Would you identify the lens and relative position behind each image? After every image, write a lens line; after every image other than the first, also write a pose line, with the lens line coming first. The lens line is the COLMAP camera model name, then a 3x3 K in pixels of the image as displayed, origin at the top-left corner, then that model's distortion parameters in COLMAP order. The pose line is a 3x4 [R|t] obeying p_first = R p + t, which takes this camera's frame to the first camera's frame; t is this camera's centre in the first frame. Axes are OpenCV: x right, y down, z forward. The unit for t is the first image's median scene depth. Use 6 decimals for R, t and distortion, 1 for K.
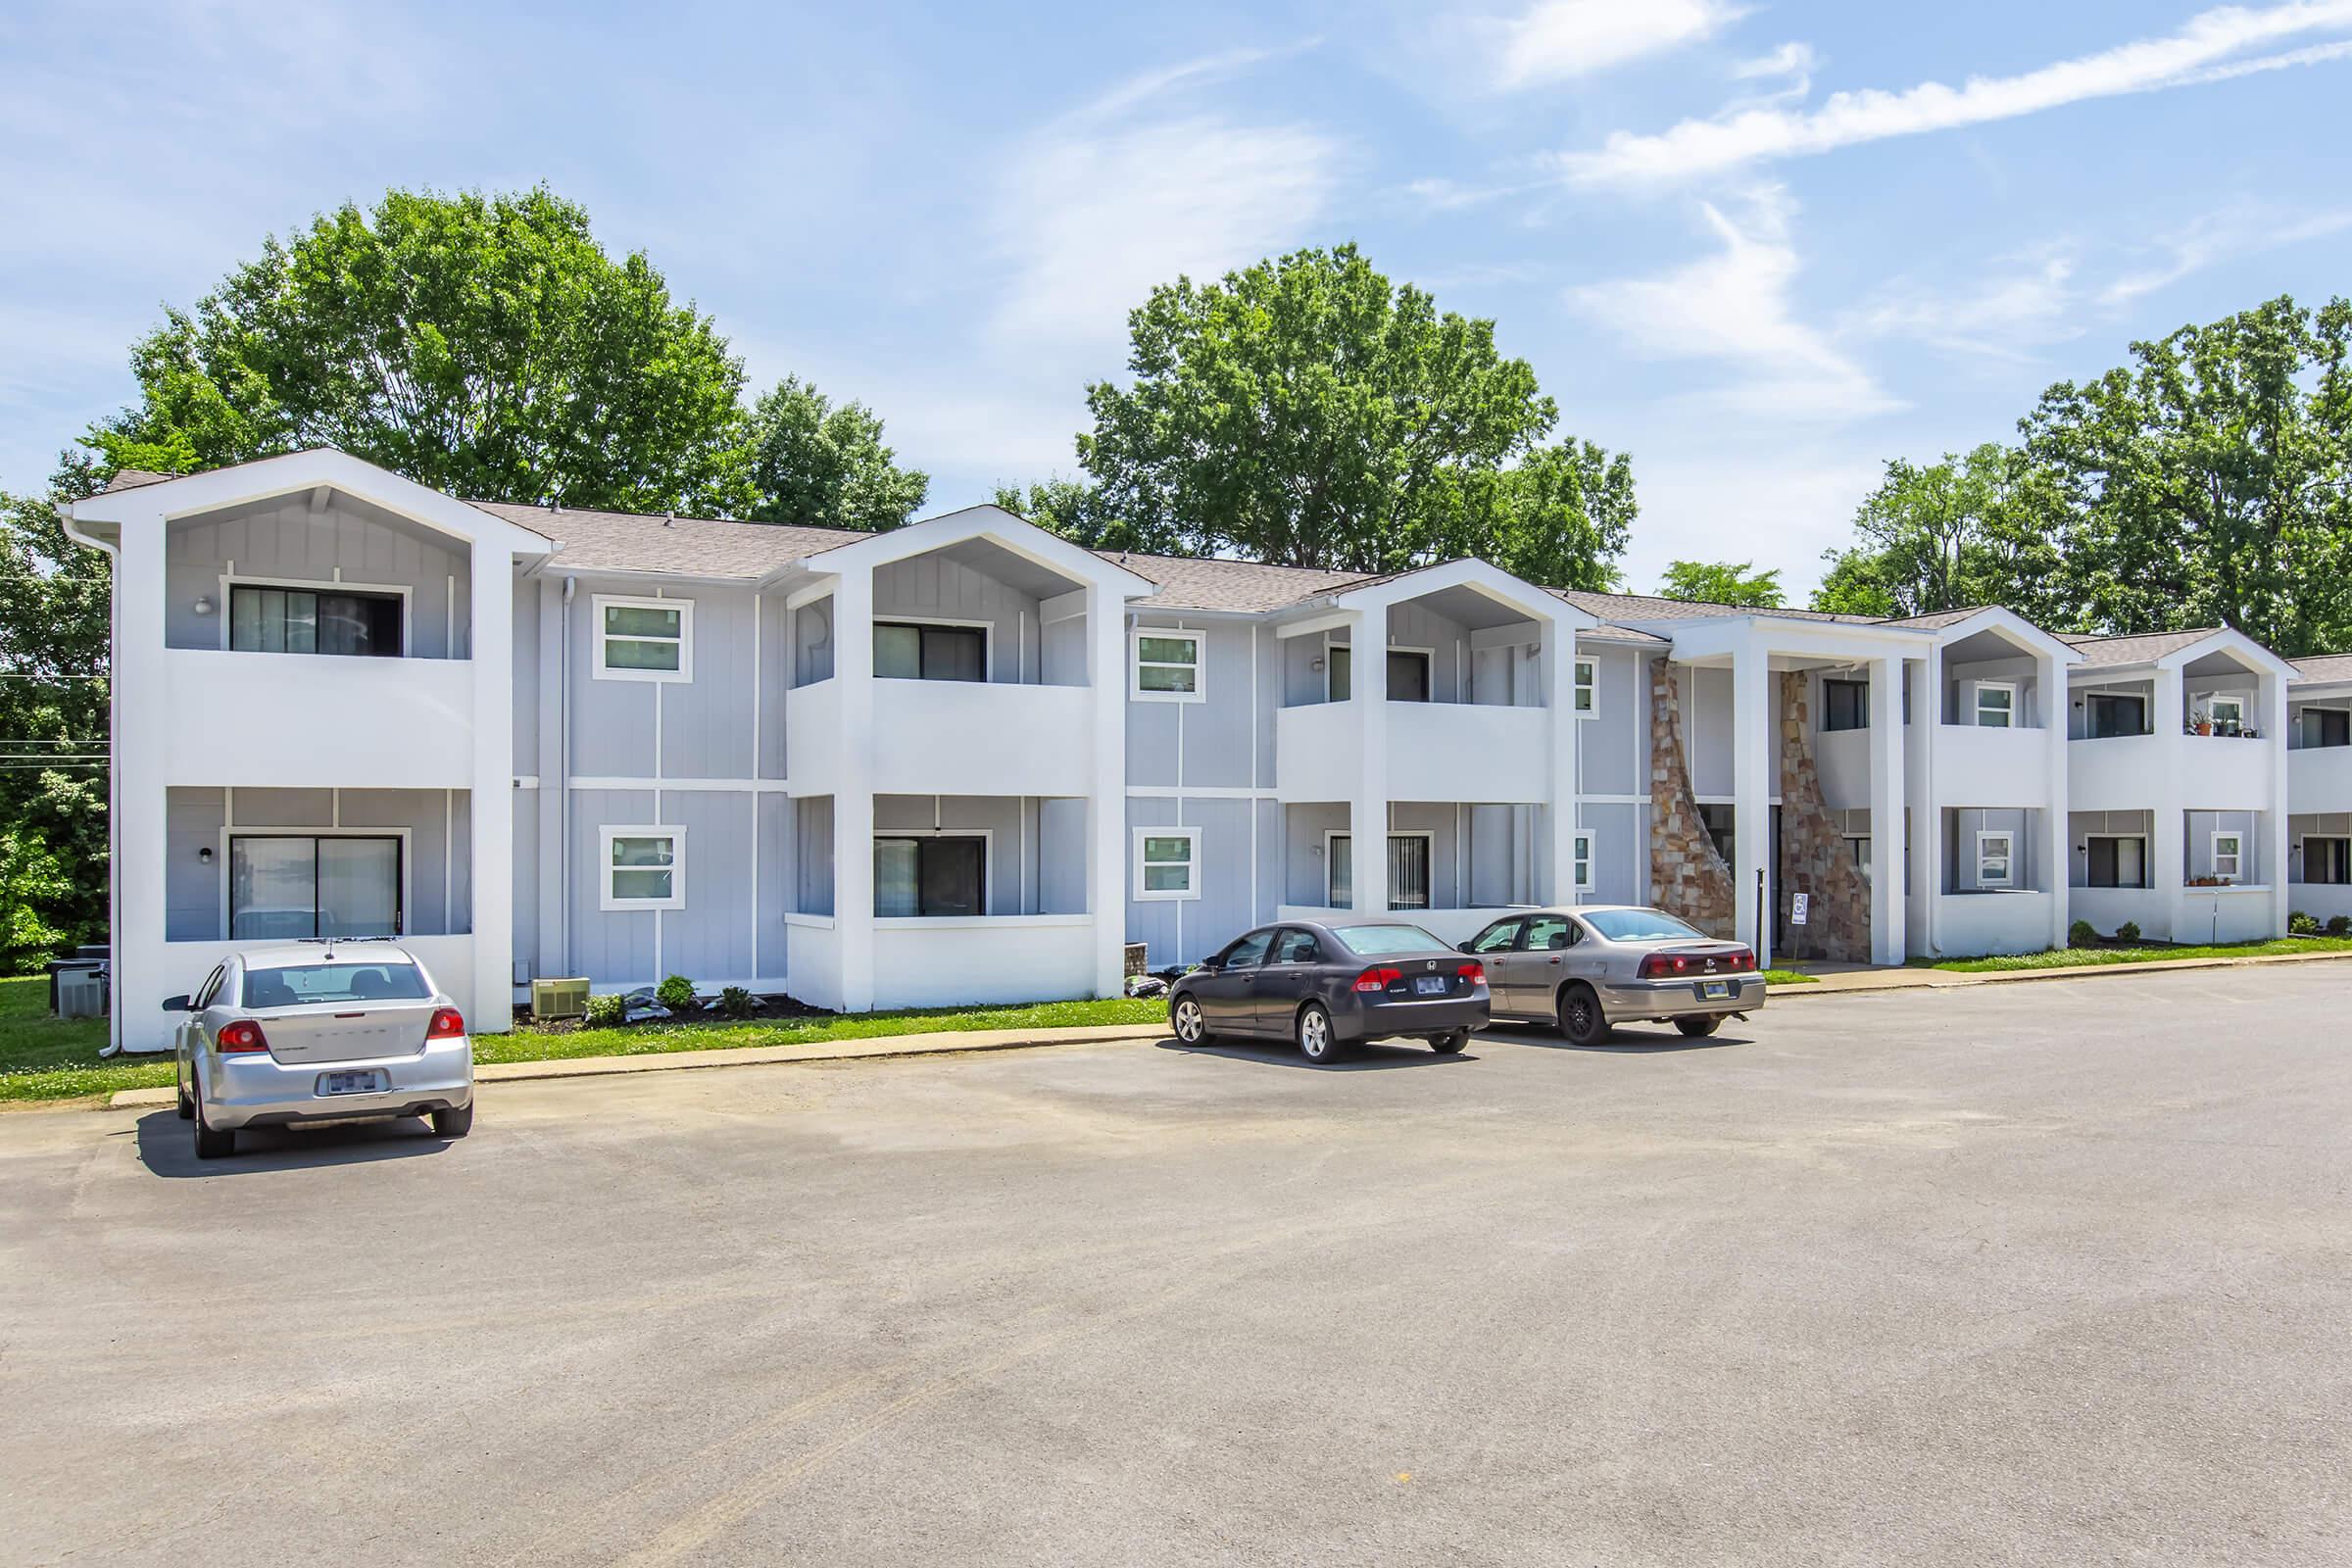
lens RADIAL K [[2341.2, 0, 1176.0], [0, 2341.2, 784.0], [0, 0, 1]] dist [-0.007022, -0.003730]
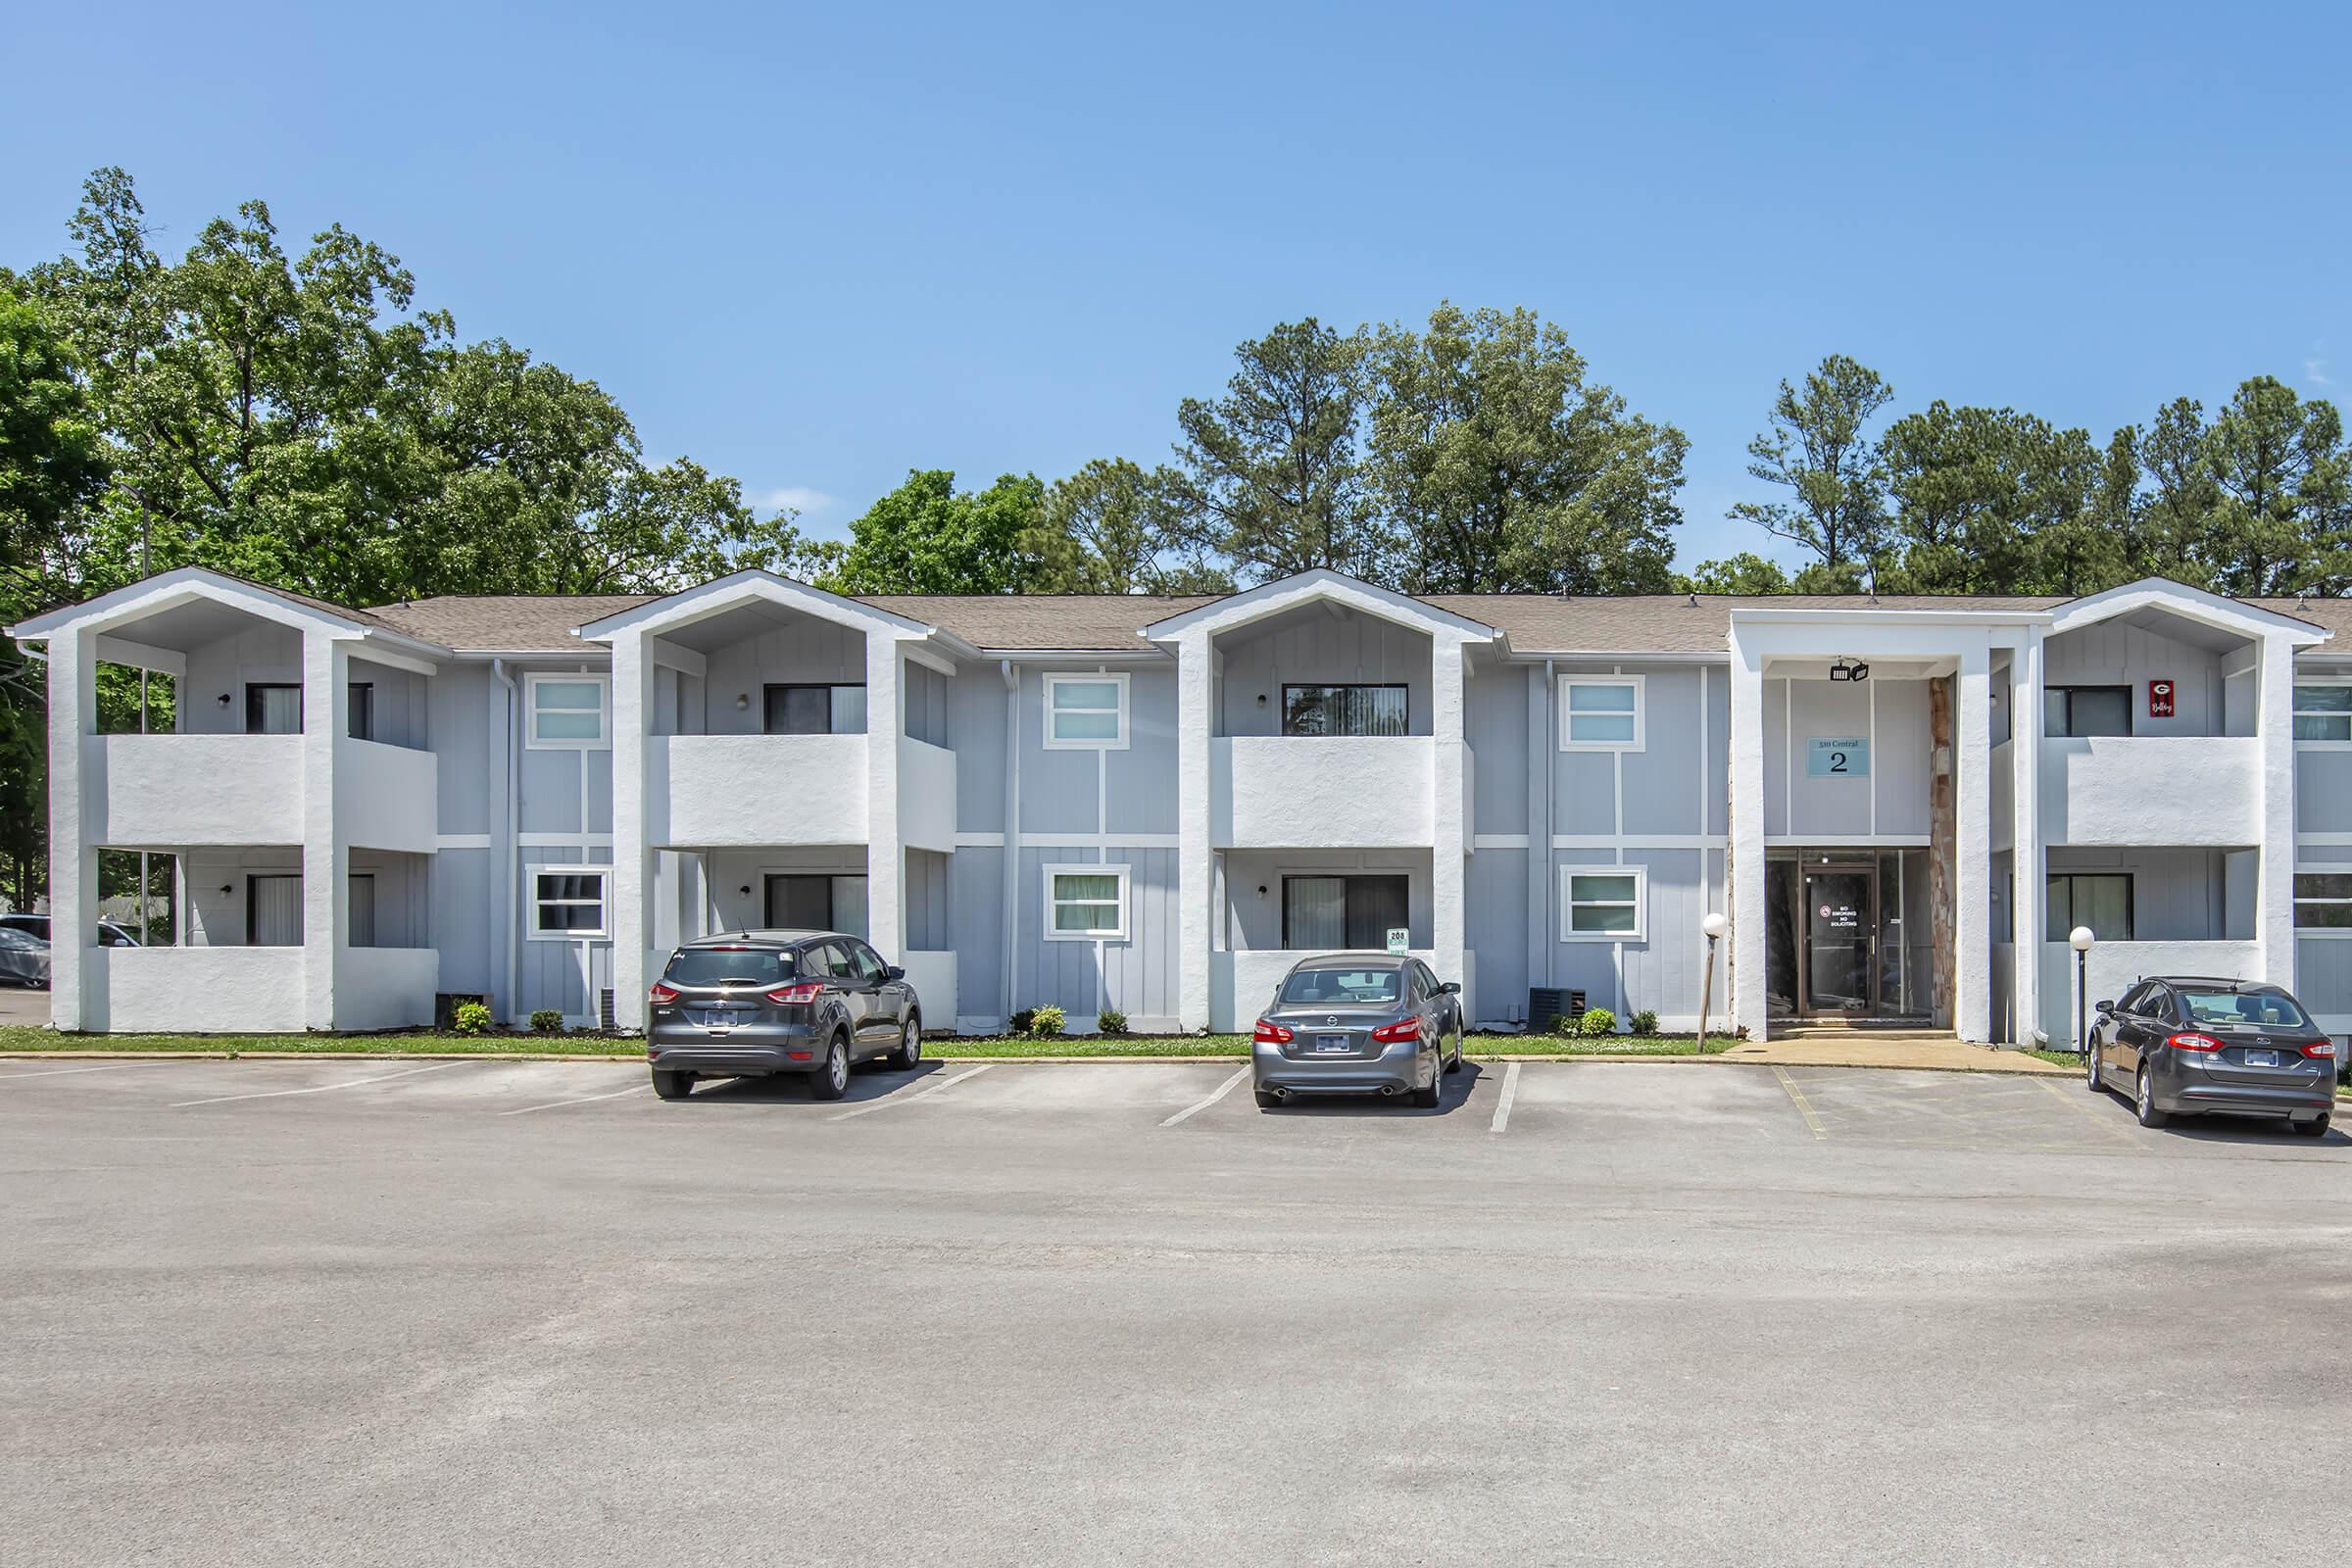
lens RADIAL K [[1901.1, 0, 1178.4], [0, 1901.1, 845.8], [0, 0, 1]] dist [-0.002563, -0.000225]
pose [[0.842697, -0.011901, -0.538256, 0.422394], [0.015276, 0.999882, 0.001808, 0.007850], [0.538171, -0.009746, 0.842779, 0.282982]]
